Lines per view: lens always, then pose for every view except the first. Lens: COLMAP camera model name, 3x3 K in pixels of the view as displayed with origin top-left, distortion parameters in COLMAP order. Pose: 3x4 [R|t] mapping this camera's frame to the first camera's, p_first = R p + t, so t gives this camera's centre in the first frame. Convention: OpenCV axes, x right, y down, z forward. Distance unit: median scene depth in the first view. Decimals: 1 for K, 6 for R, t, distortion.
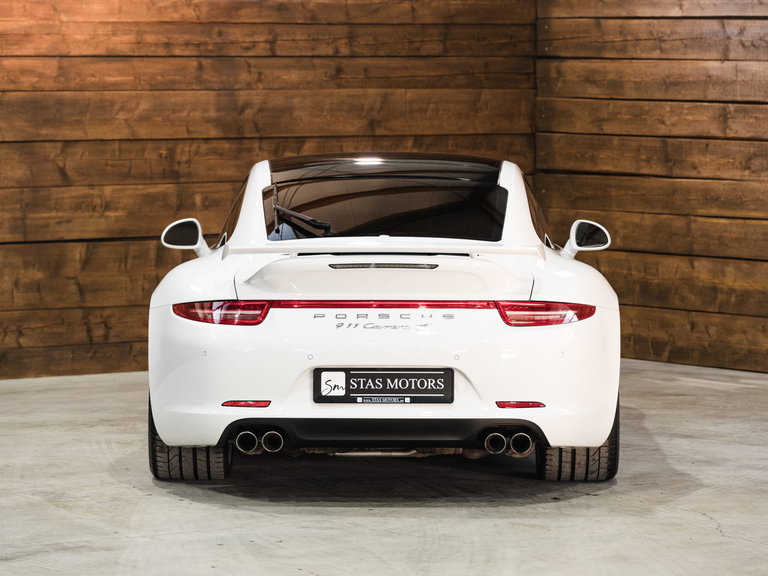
lens RADIAL K [[3565.1, 0, 385.1], [0, 3565.1, 287.4], [0, 0, 1]] dist [-0.005404, 0.000000]
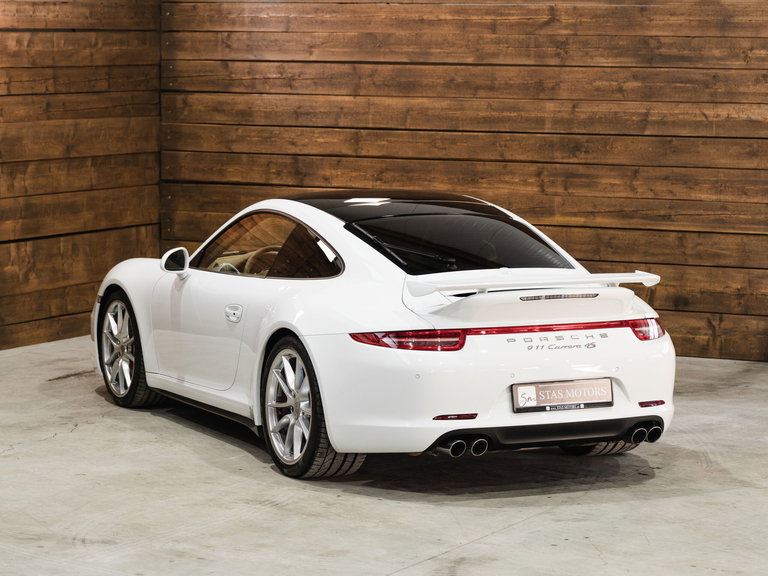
lens RADIAL K [[2523.0, 0, 387.9], [0, 2523.0, 289.9], [0, 0, 1]] dist [-0.029704, 0.000000]
pose [[0.898154, -0.041925, 0.437677, -0.300197], [0.026199, 0.998778, 0.041911, -0.032146], [-0.438899, -0.026175, 0.898155, 0.179683]]
